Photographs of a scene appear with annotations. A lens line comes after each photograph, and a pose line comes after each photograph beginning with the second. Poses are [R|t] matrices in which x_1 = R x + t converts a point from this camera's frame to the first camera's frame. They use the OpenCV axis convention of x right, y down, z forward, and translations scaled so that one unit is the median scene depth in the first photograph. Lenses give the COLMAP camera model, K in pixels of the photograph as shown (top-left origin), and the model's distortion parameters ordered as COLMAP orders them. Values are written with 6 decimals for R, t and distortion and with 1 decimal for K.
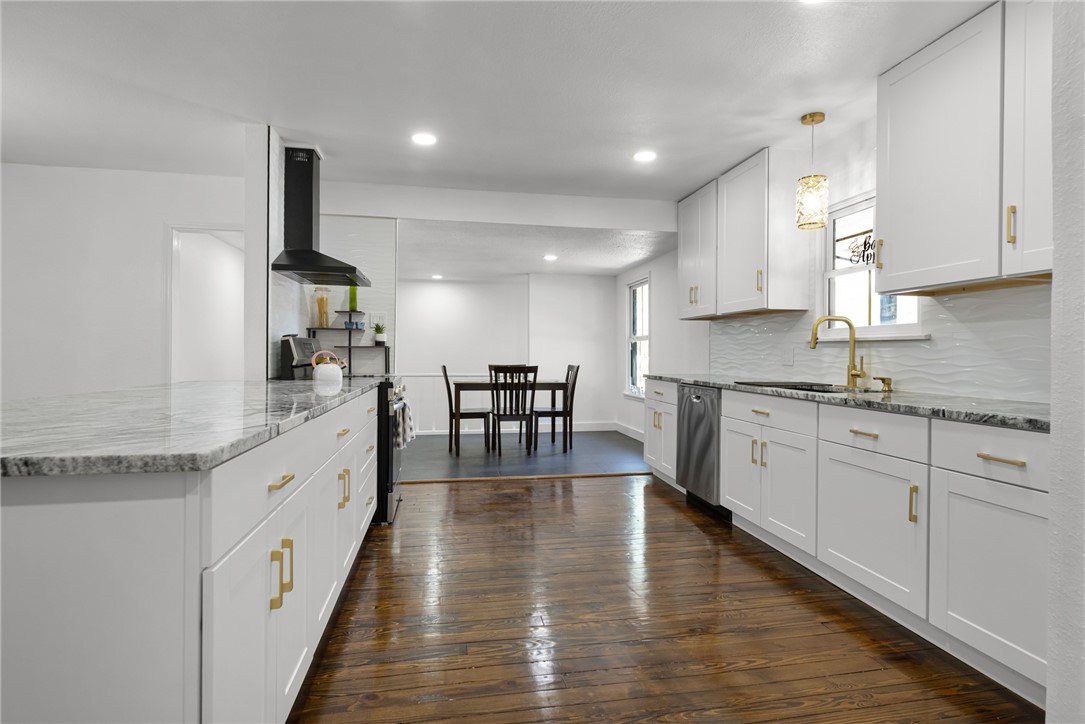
lens RADIAL K [[540.3, 0, 546.2], [0, 540.3, 356.4], [0, 0, 1]] dist [-0.000867, -0.000063]
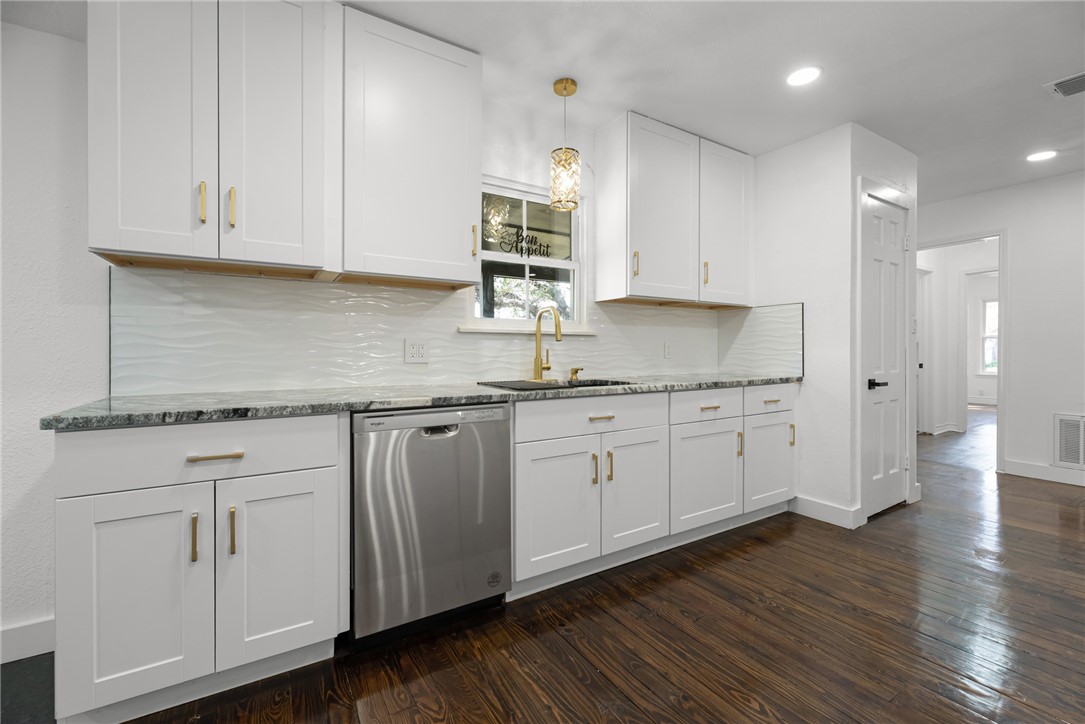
lens RADIAL K [[469.5, 0, 523.0], [0, 469.5, 355.5], [0, 0, 1]] dist [-0.000953, 0.000152]
pose [[-0.363275, -0.018431, 0.931500, -0.204300], [0.004351, 0.999760, 0.021479, -0.006586], [-0.931672, 0.011856, -0.363108, 1.242867]]
